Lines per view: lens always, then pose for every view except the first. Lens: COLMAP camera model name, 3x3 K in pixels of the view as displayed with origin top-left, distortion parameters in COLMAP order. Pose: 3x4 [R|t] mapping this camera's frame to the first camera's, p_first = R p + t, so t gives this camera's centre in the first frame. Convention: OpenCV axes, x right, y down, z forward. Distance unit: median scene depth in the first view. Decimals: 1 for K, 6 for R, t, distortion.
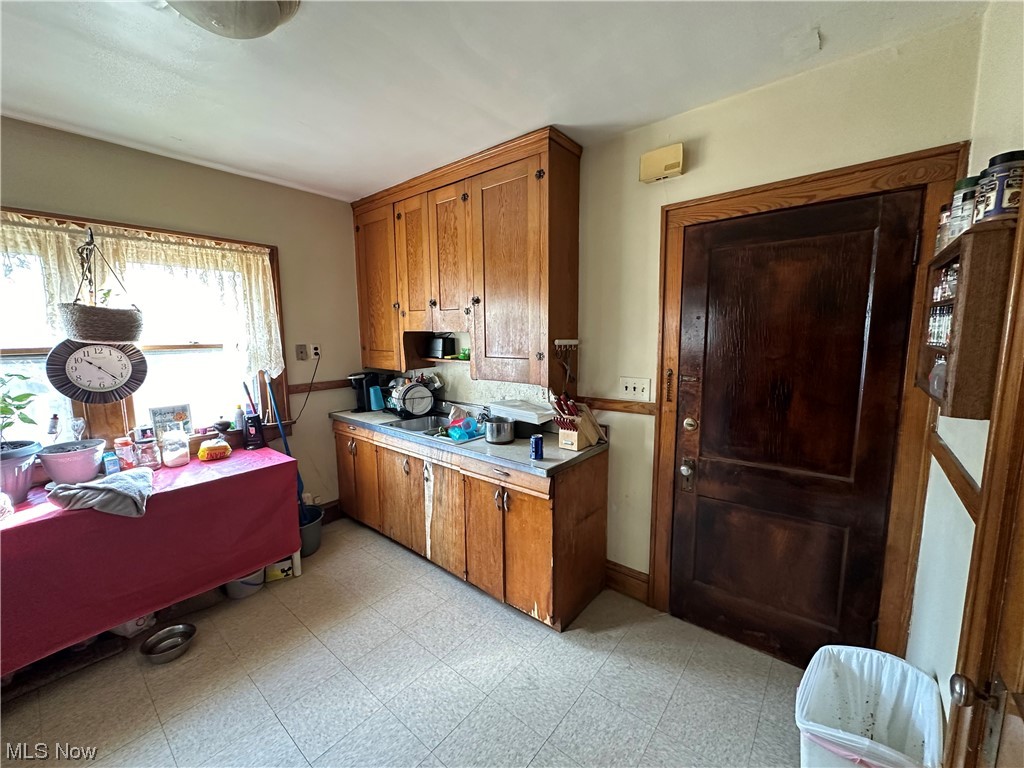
lens RADIAL K [[406.0, 0, 515.6], [0, 406.0, 383.7], [0, 0, 1]] dist [-0.003858, 0.000176]
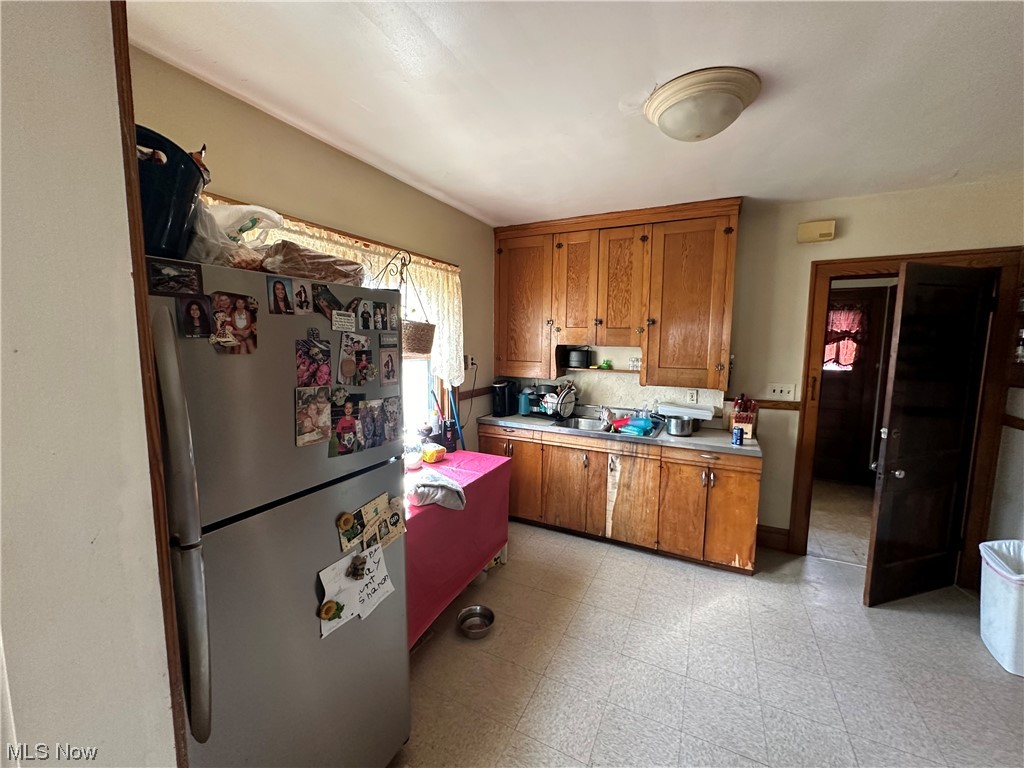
lens RADIAL K [[406.0, 0, 513.7], [0, 406.0, 382.9], [0, 0, 1]] dist [-0.003858, 0.000176]
pose [[0.975553, -0.007483, 0.219636, -0.812165], [0.011822, 0.999760, -0.018448, -0.001326], [-0.219445, 0.020594, 0.975407, -0.114568]]
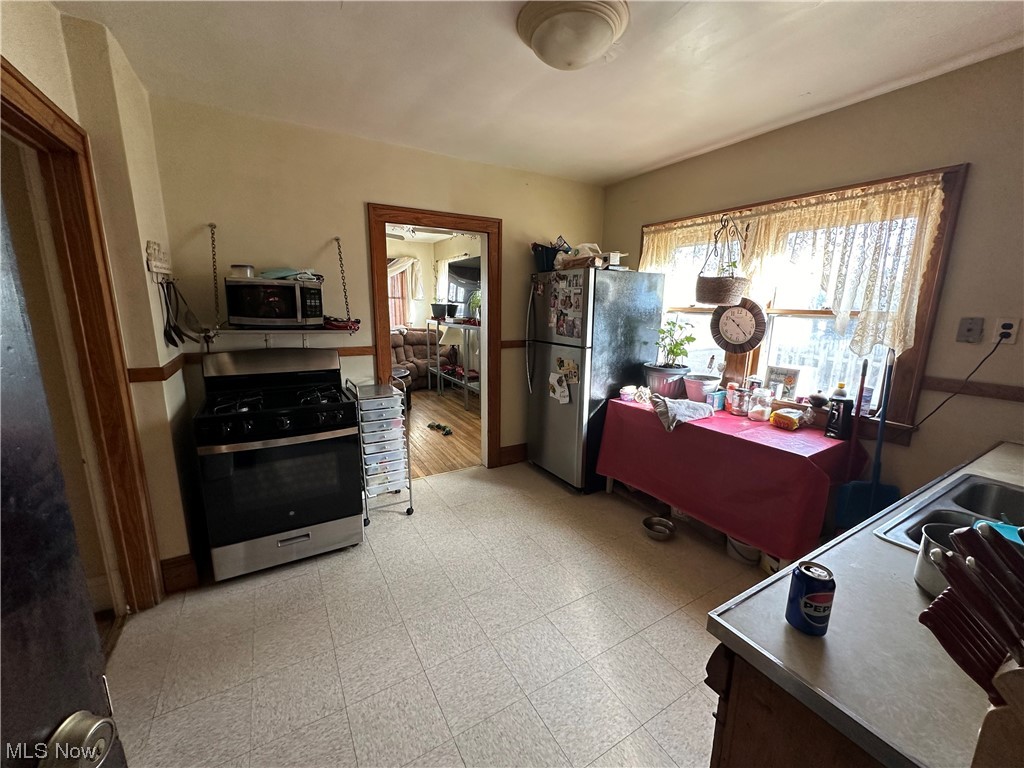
lens RADIAL K [[406.0, 0, 510.4], [0, 406.0, 383.4], [0, 0, 1]] dist [-0.003858, 0.000176]
pose [[-0.347760, 0.187512, -0.918641, 0.386468], [-0.126581, 0.961437, 0.244166, -0.076428], [0.928999, 0.201194, -0.310614, 0.699900]]
